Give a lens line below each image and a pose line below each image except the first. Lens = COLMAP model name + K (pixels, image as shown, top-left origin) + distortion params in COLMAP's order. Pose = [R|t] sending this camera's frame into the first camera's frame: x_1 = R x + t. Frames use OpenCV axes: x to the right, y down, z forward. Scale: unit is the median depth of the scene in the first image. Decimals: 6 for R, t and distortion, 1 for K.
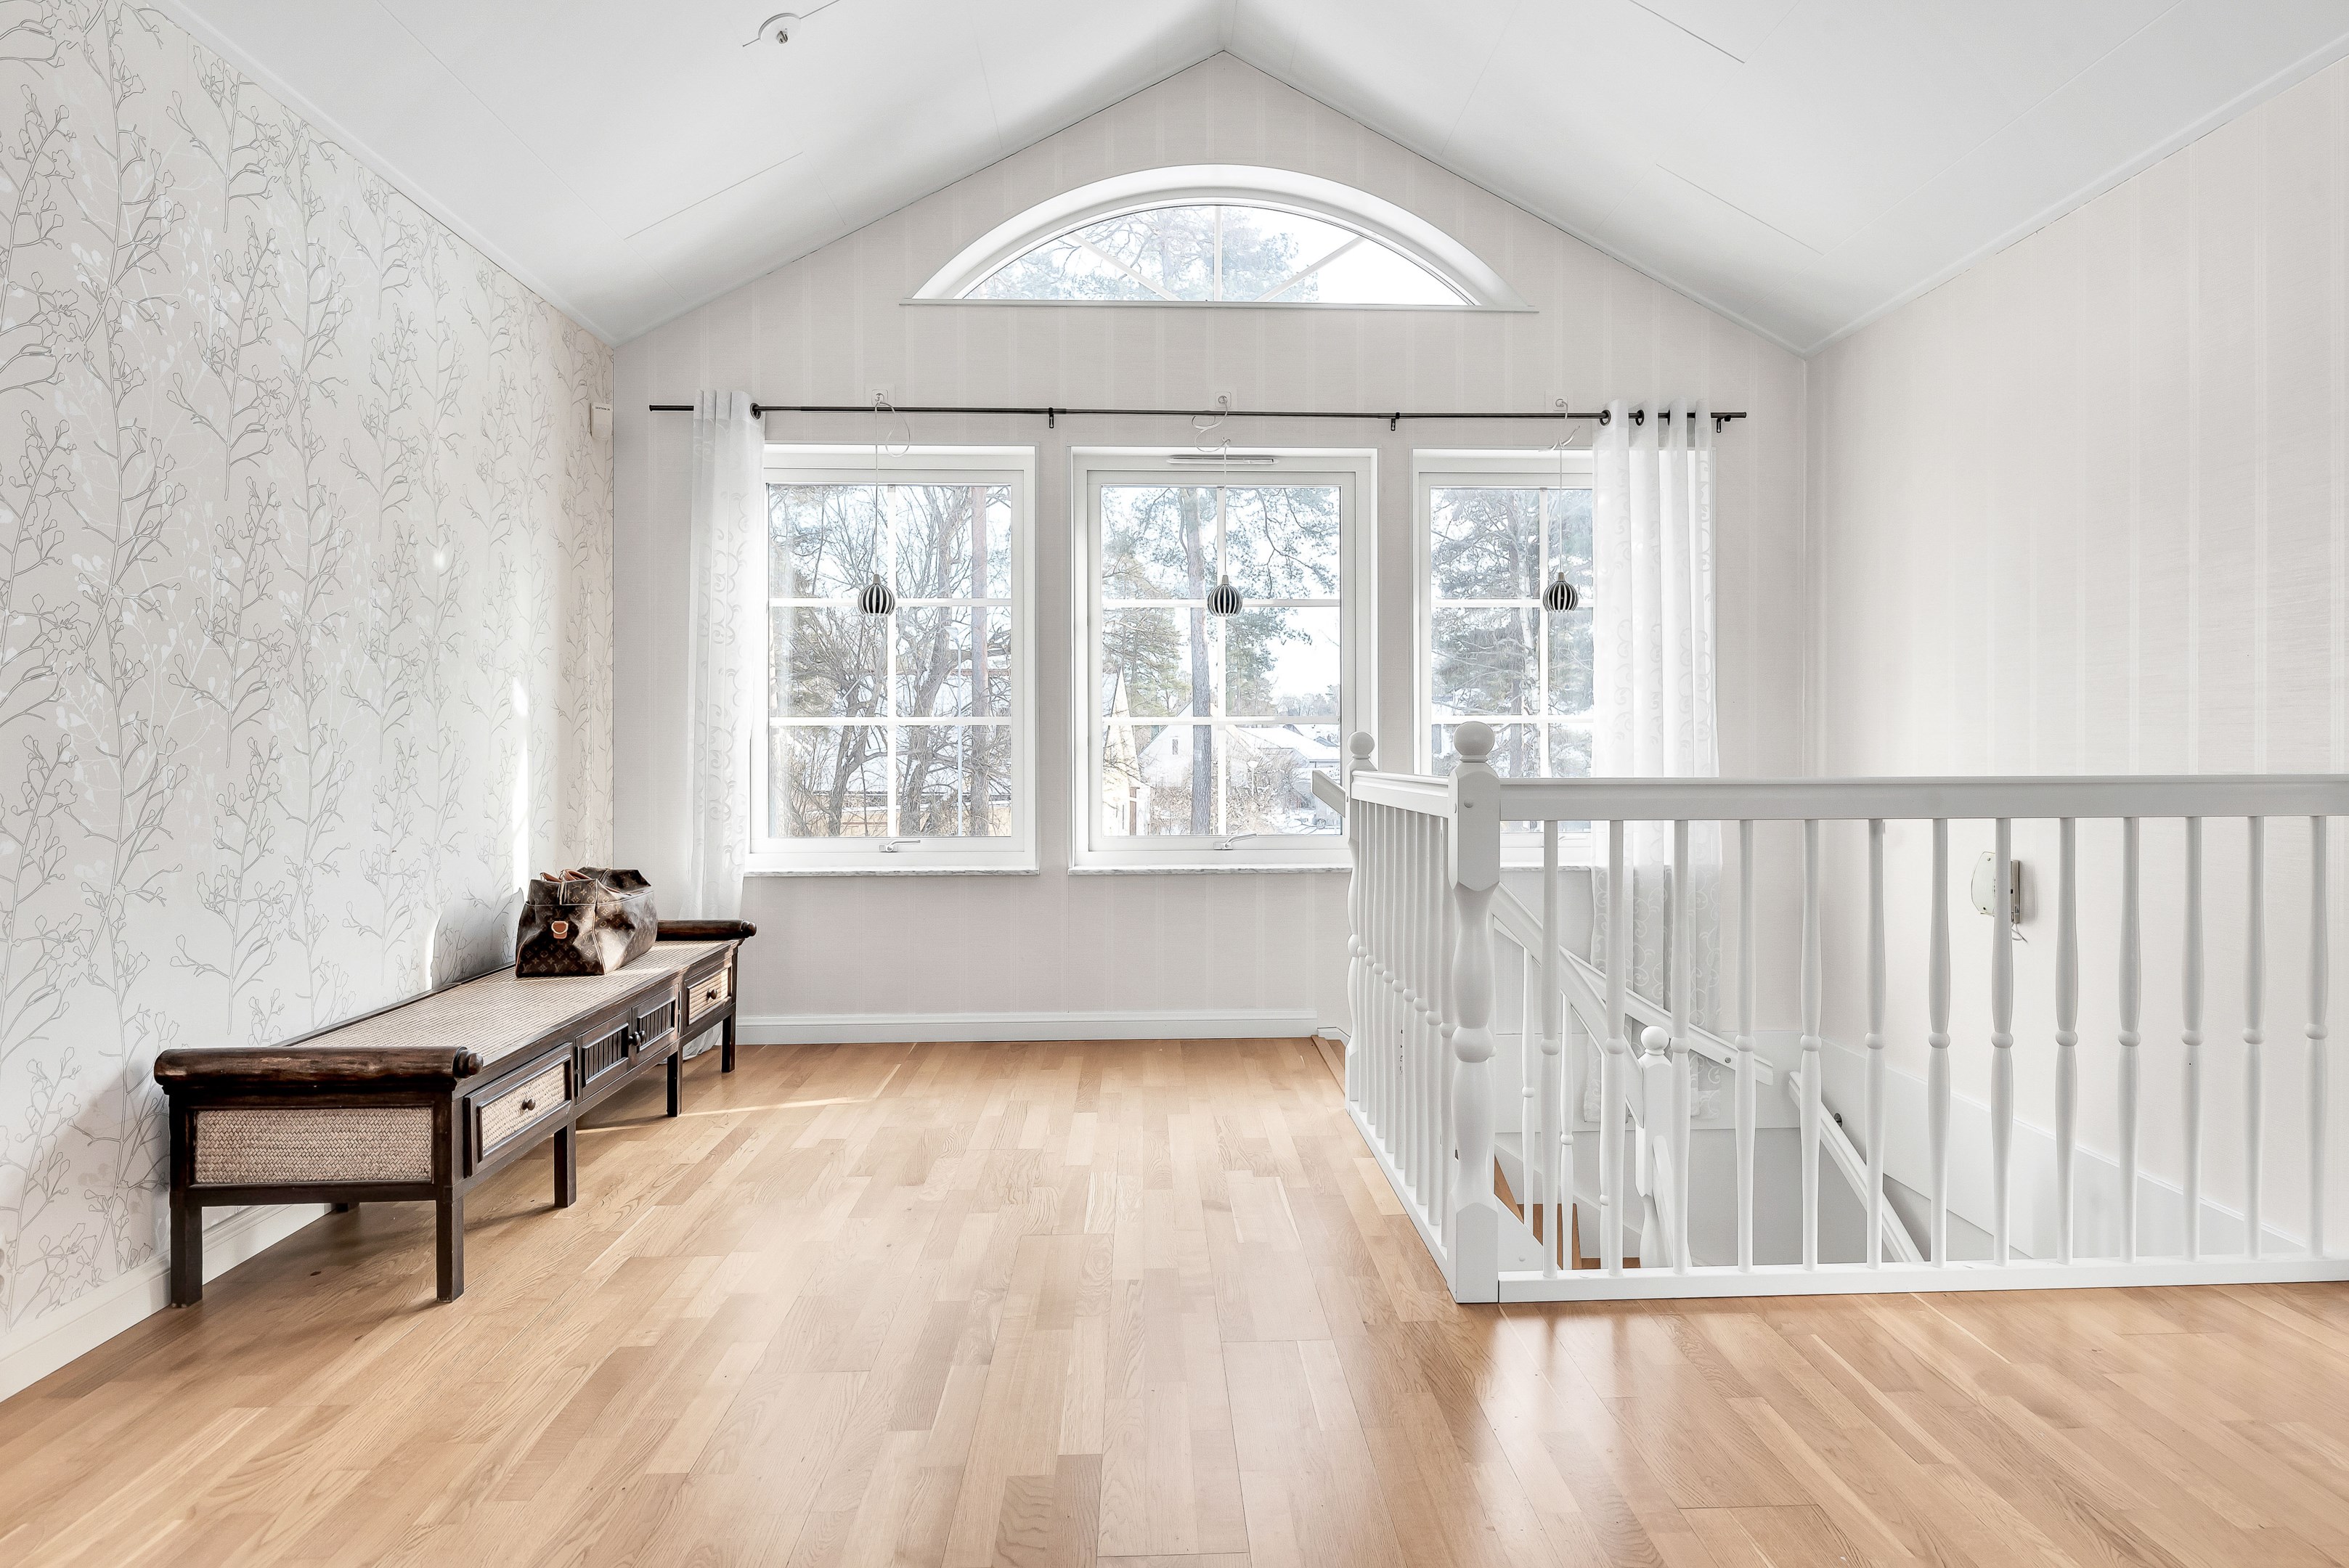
lens RADIAL K [[1274.2, 0, 1185.1], [0, 1274.2, 752.1], [0, 0, 1]] dist [-0.002484, -0.000238]
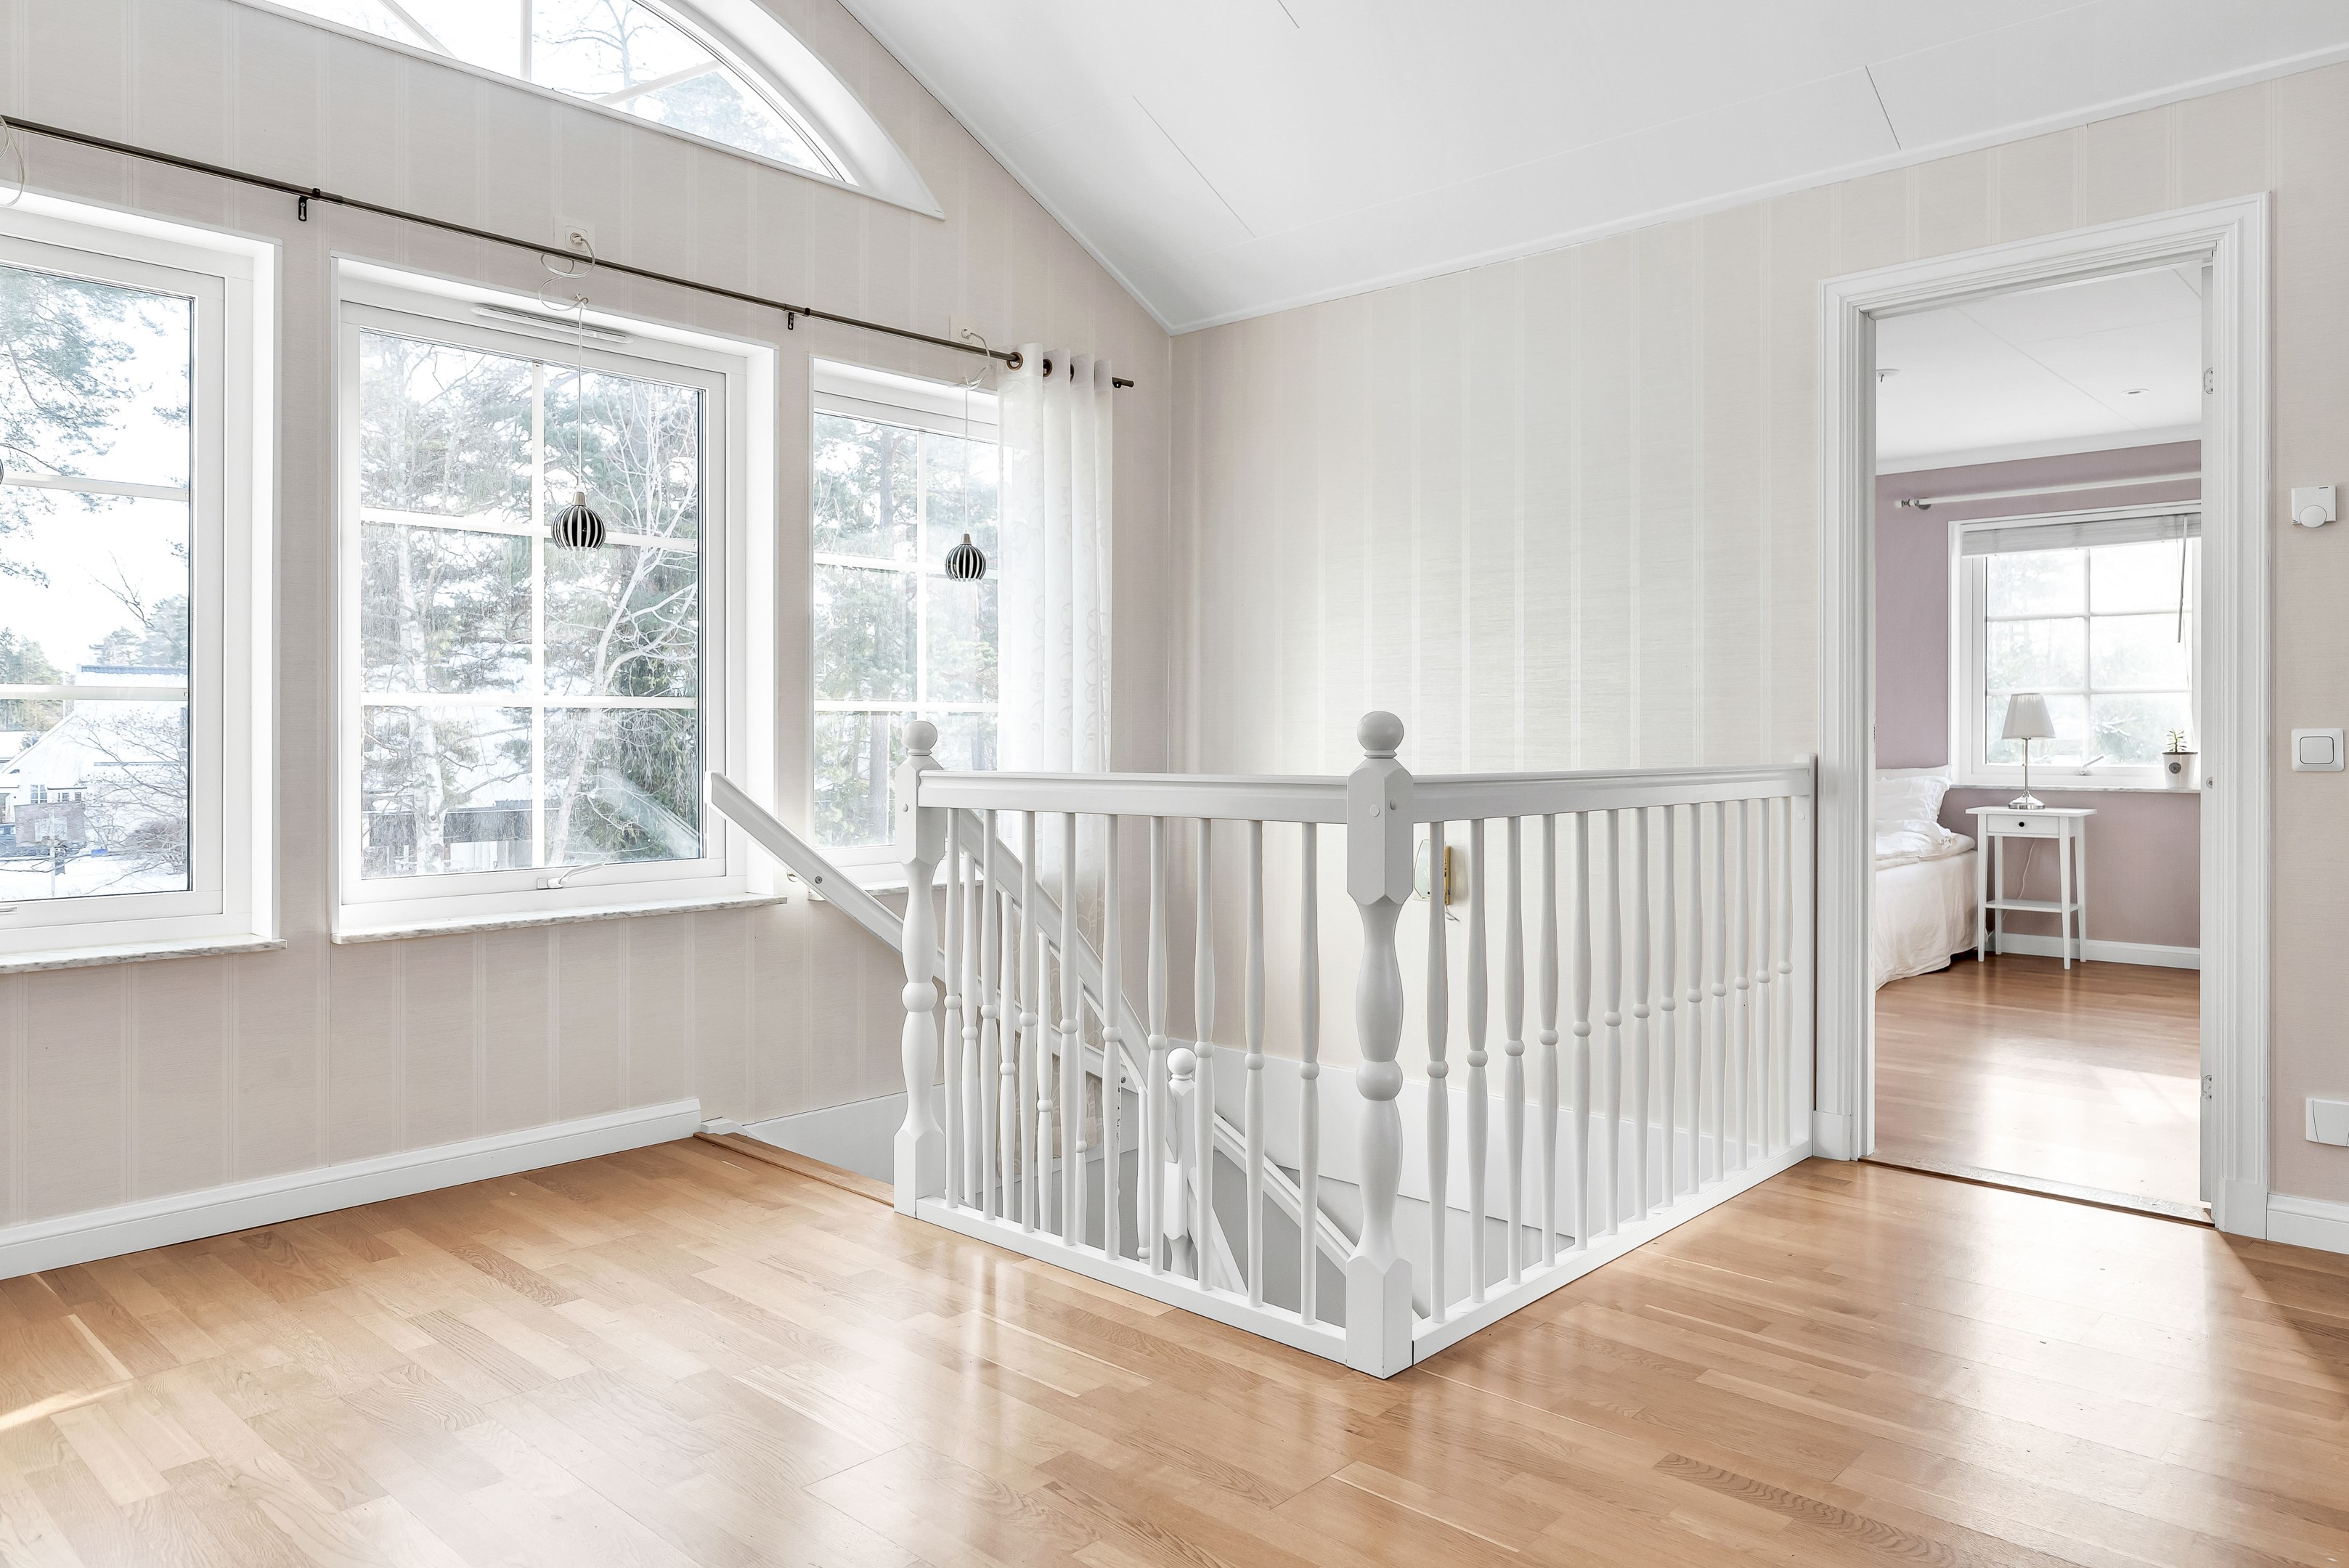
lens RADIAL K [[1524.5, 0, 1179.3], [0, 1524.5, 740.2], [0, 0, 1]] dist [-0.000801, -0.001525]
pose [[0.715667, 0.001054, 0.698441, -0.320105], [0.001614, 0.999994, -0.003163, -0.000660], [-0.698440, 0.003391, 0.715661, 0.181238]]
